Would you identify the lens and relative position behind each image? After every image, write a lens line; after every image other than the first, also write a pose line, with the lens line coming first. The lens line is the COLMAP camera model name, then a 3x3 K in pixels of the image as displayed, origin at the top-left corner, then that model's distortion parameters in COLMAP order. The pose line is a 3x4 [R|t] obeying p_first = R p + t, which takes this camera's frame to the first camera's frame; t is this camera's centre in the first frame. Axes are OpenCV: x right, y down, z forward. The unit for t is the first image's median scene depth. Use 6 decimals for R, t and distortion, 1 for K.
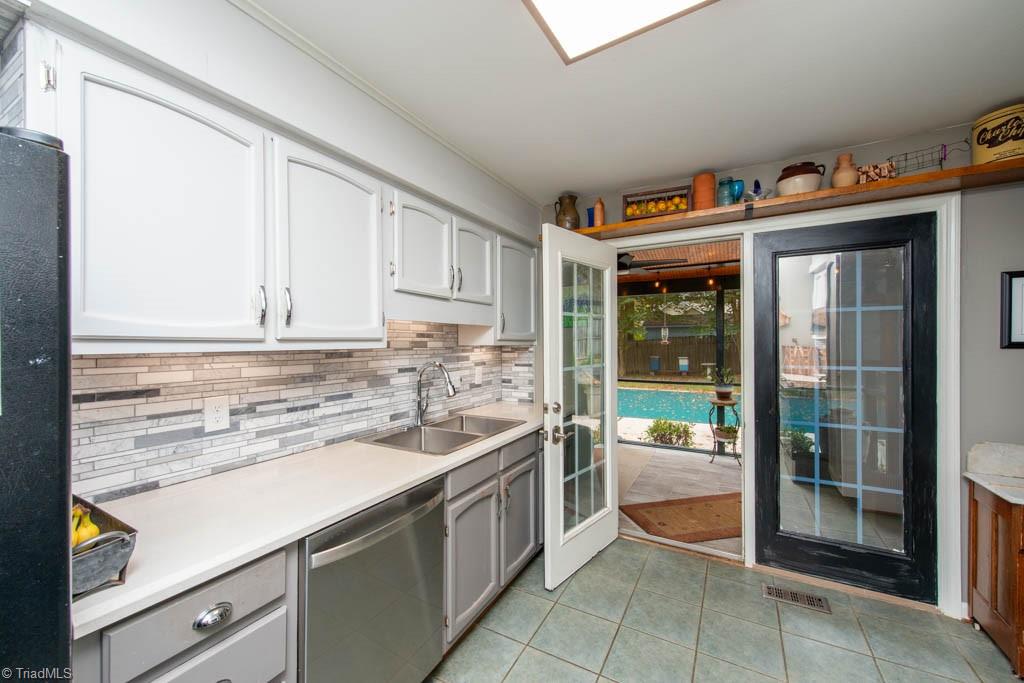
lens RADIAL K [[409.5, 0, 507.3], [0, 409.5, 342.3], [0, 0, 1]] dist [0.008674, -0.002241]
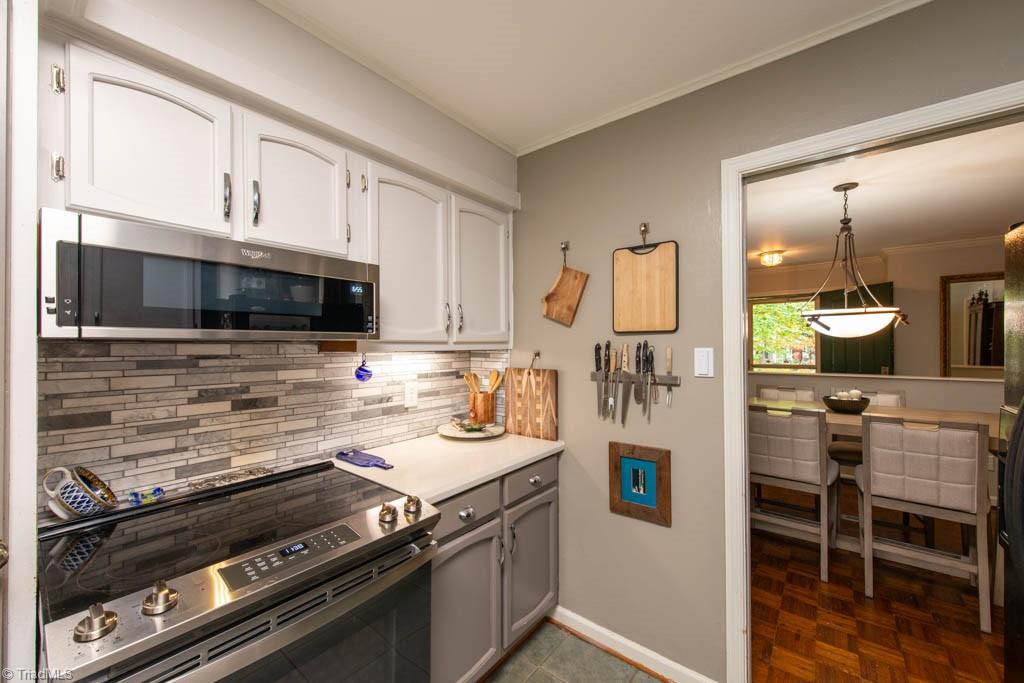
lens RADIAL K [[409.5, 0, 495.1], [0, 409.5, 343.0], [0, 0, 1]] dist [0.008674, -0.002241]
pose [[0.983057, 0.005191, -0.183228, 0.114214], [-0.006082, 0.999972, -0.004297, -0.002189], [0.183201, 0.005338, 0.983061, 0.204229]]
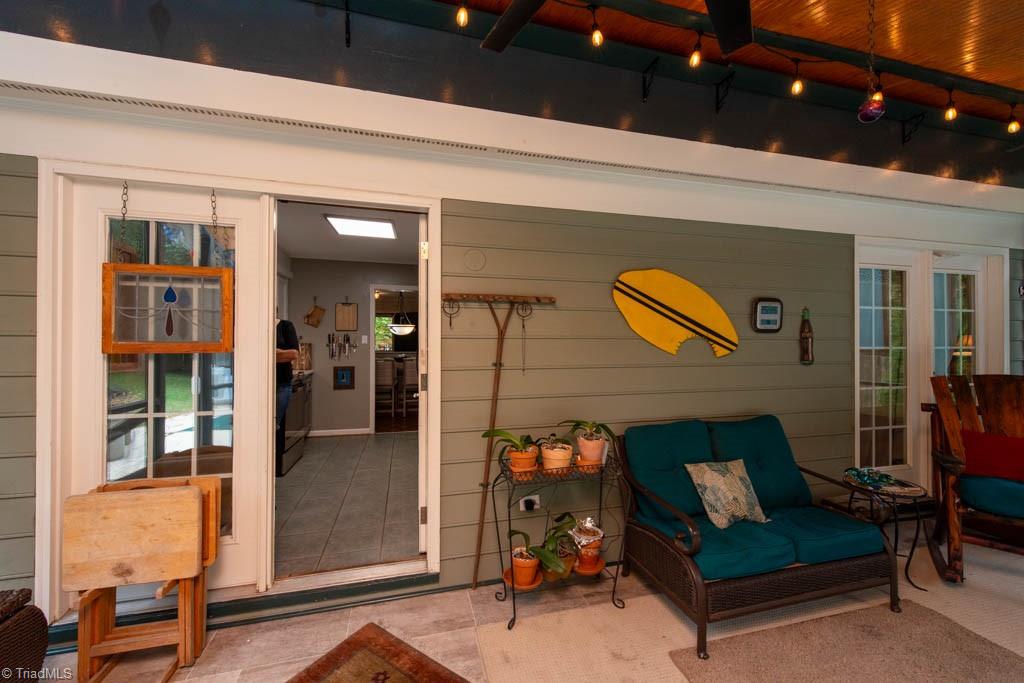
lens RADIAL K [[409.5, 0, 515.1], [0, 409.5, 340.2], [0, 0, 1]] dist [0.008674, -0.002241]
pose [[0.722679, 0.020837, 0.690869, -0.651550], [-0.010778, 0.999764, -0.018878, 0.060734], [-0.691099, 0.006197, 0.722733, -1.331581]]
